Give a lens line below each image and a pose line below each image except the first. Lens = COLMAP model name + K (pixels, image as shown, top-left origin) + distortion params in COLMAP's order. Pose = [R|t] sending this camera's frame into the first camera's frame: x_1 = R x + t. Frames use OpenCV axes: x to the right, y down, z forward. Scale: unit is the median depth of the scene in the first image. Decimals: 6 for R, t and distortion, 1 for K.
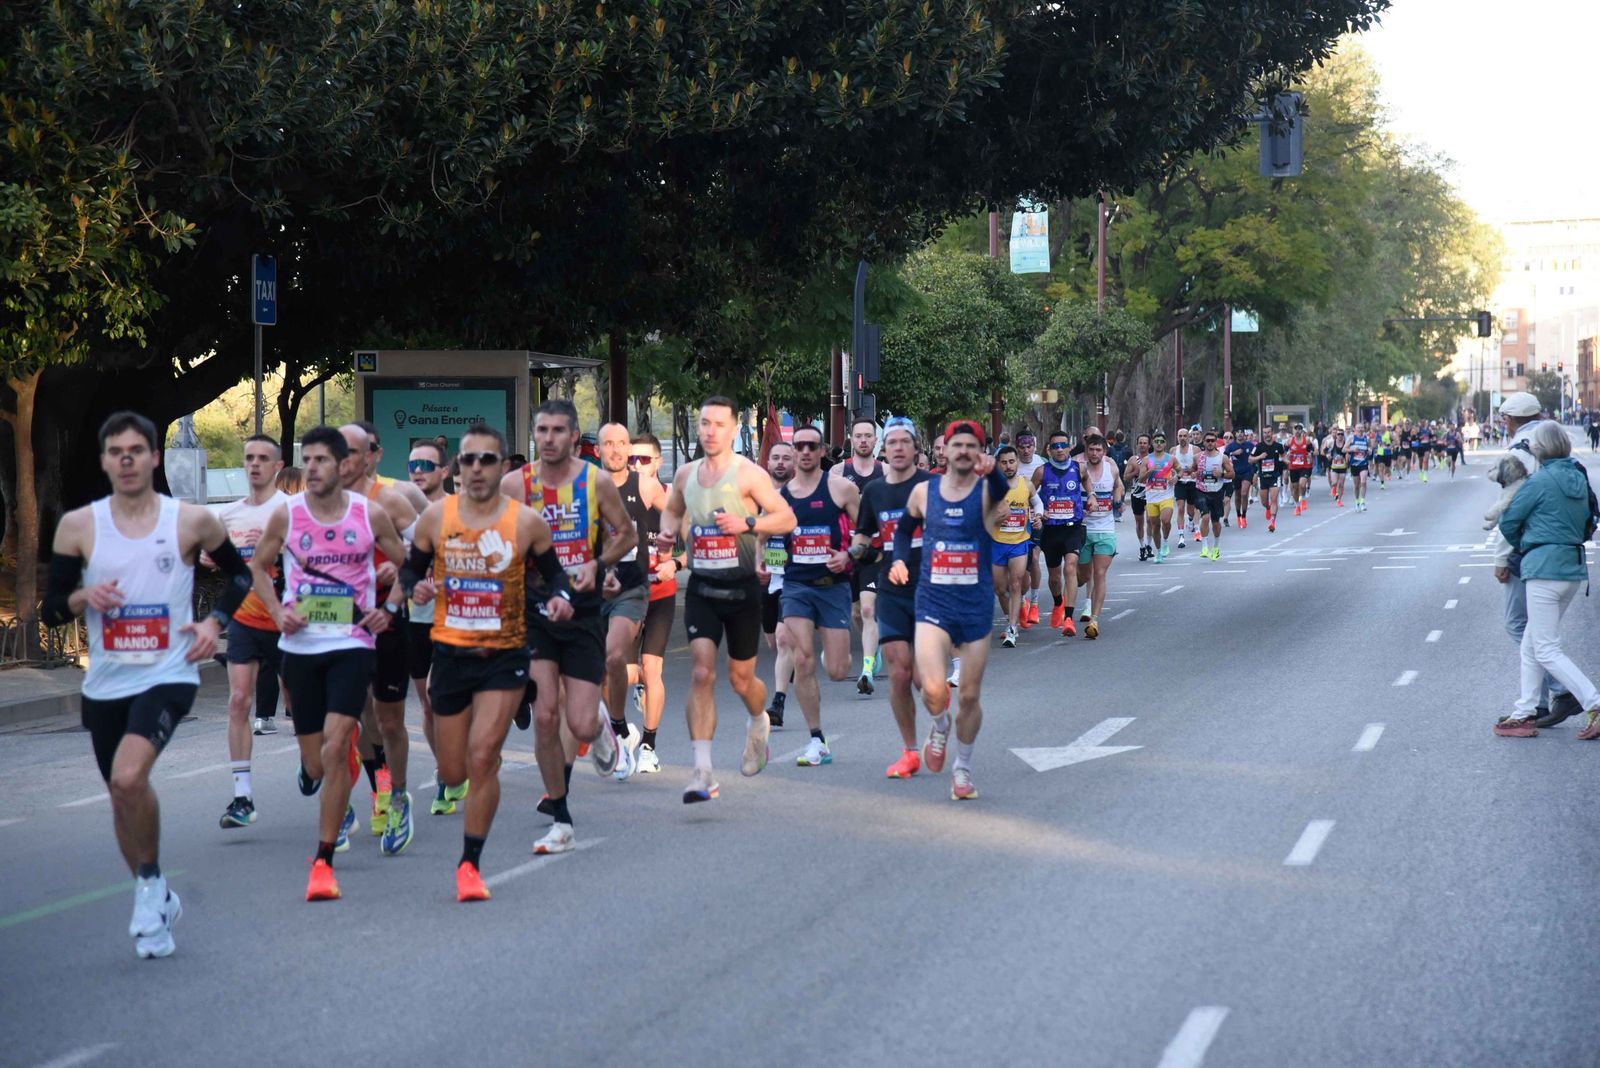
lens RADIAL K [[5372.4, 0, 802.9], [0, 5372.4, 558.2], [0, 0, 1]] dist [1.263606, 2.680020]
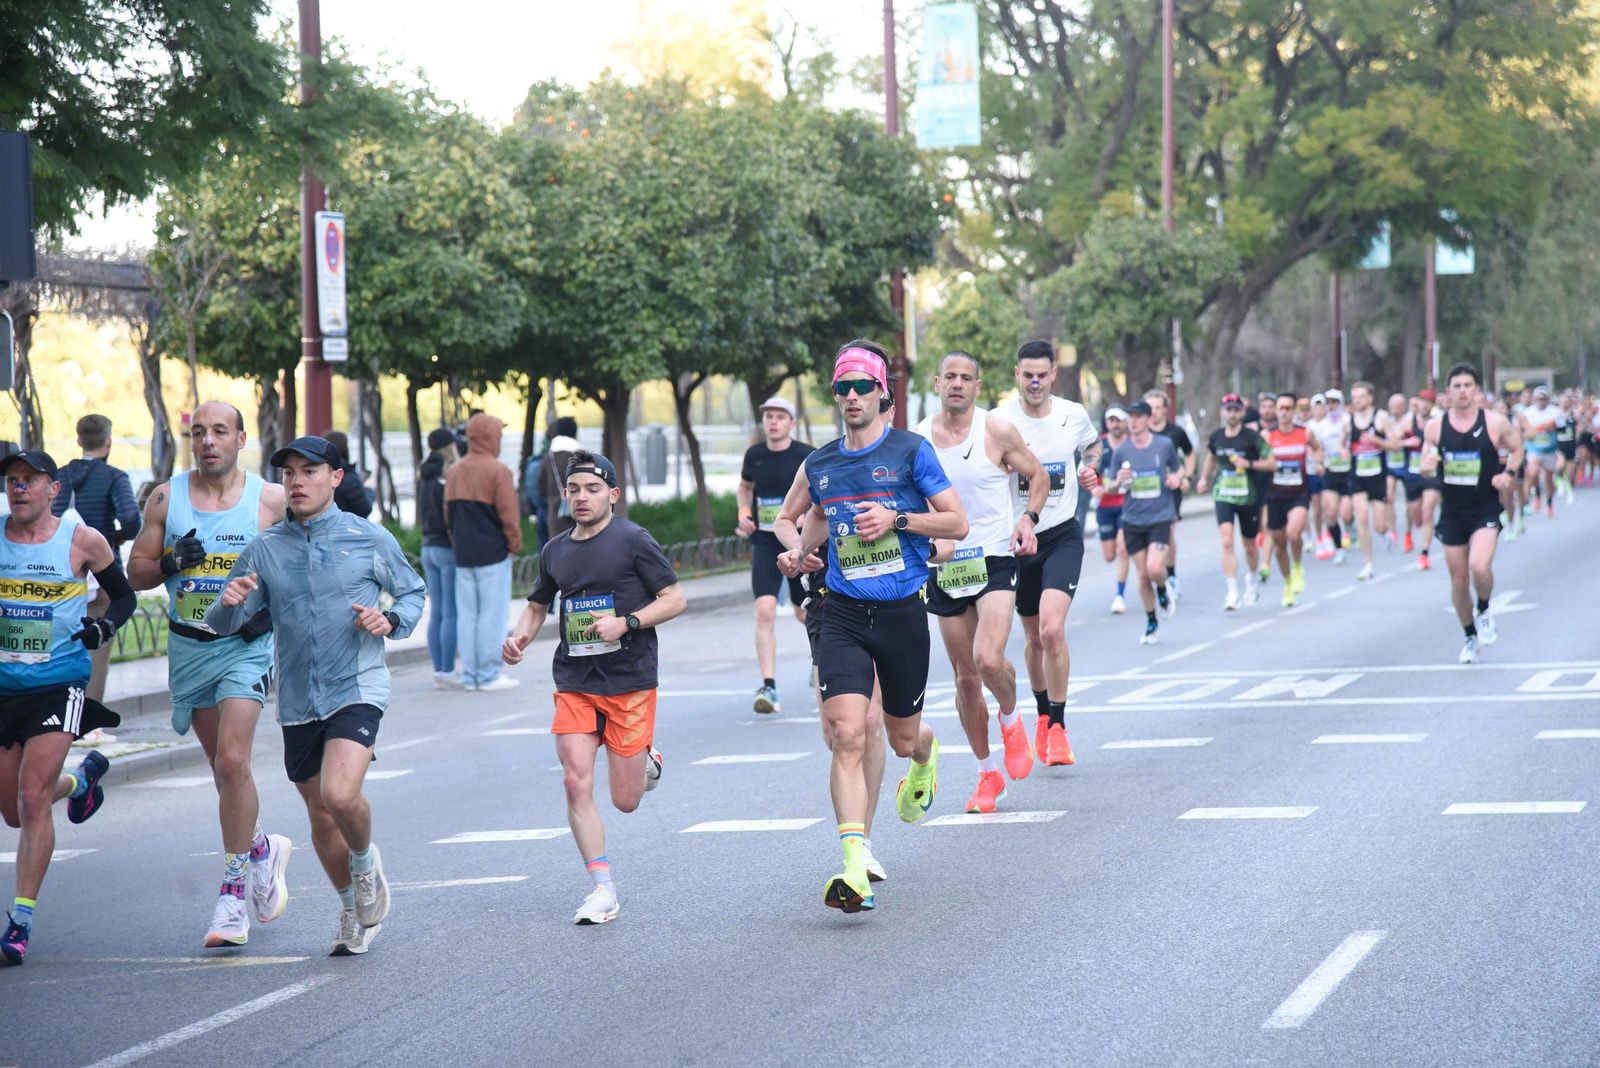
lens RADIAL K [[5379.4, 0, 807.5], [0, 5379.4, 536.4], [0, 0, 1]] dist [1.289366, 0.534580]
pose [[0.998297, -0.013124, -0.056845, 0.049334], [0.013066, 0.999914, -0.001390, -0.007299], [0.056858, 0.000645, 0.998382, 0.330806]]
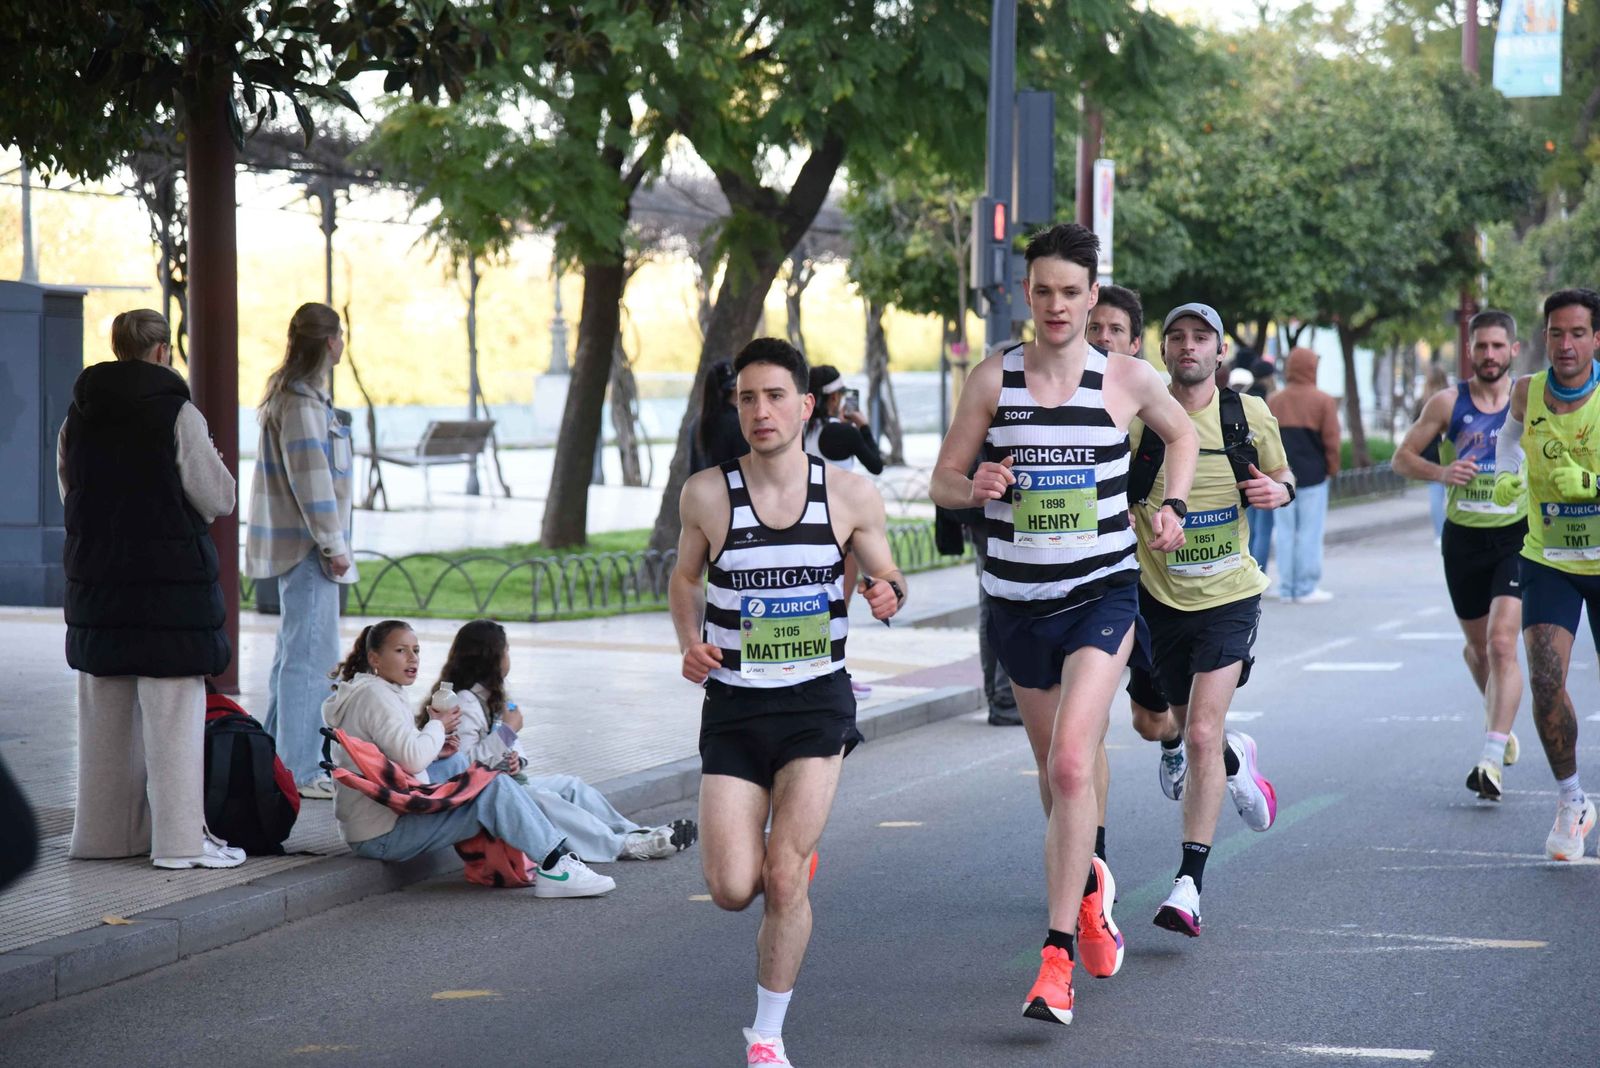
lens RADIAL K [[5366.8, 0, 804.0], [0, 5366.8, 539.7], [0, 0, 1]] dist [1.268240, -0.676818]
pose [[0.994446, 0.009468, -0.104817, 0.021776], [-0.008595, 0.999925, 0.008777, -0.005938], [0.104892, -0.007828, 0.994453, 0.305164]]
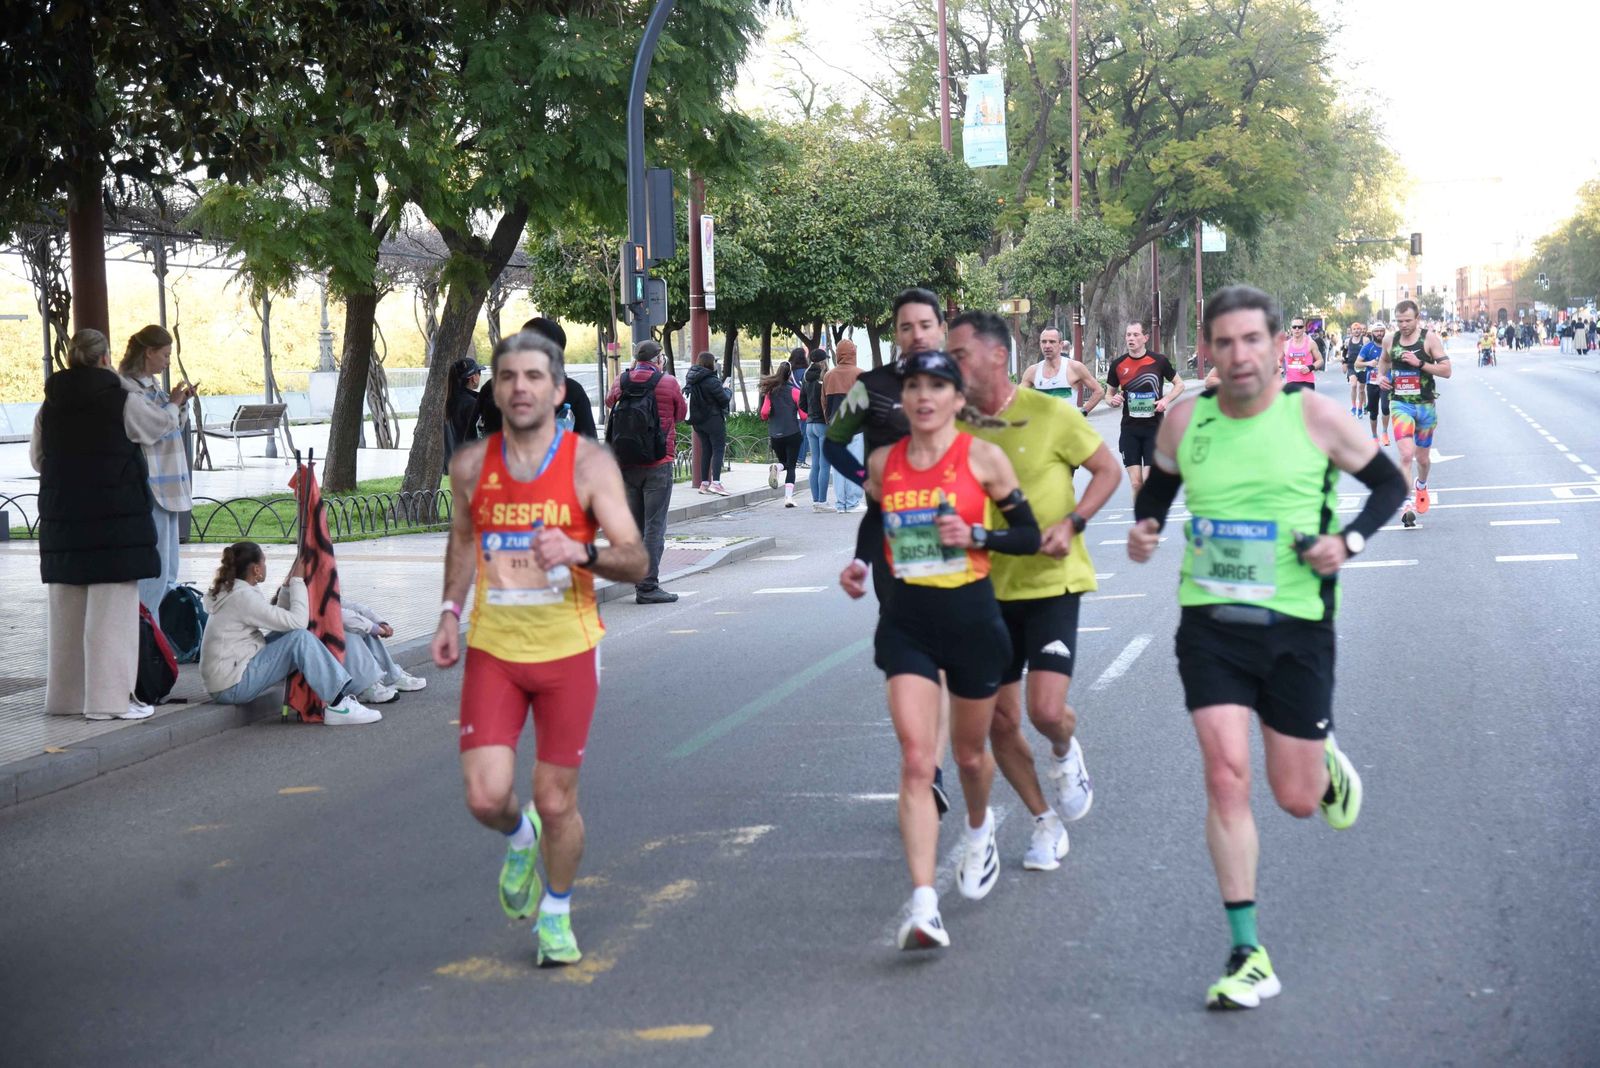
lens RADIAL K [[3788.0, 0, 802.5], [0, 3788.0, 556.2], [0, 0, 1]] dist [0.396723, 4.376004]
pose [[0.999451, -0.021457, -0.025231, 0.021469], [0.022201, 0.999316, 0.029566, -0.005784], [0.024579, -0.030110, 0.999244, 0.296983]]
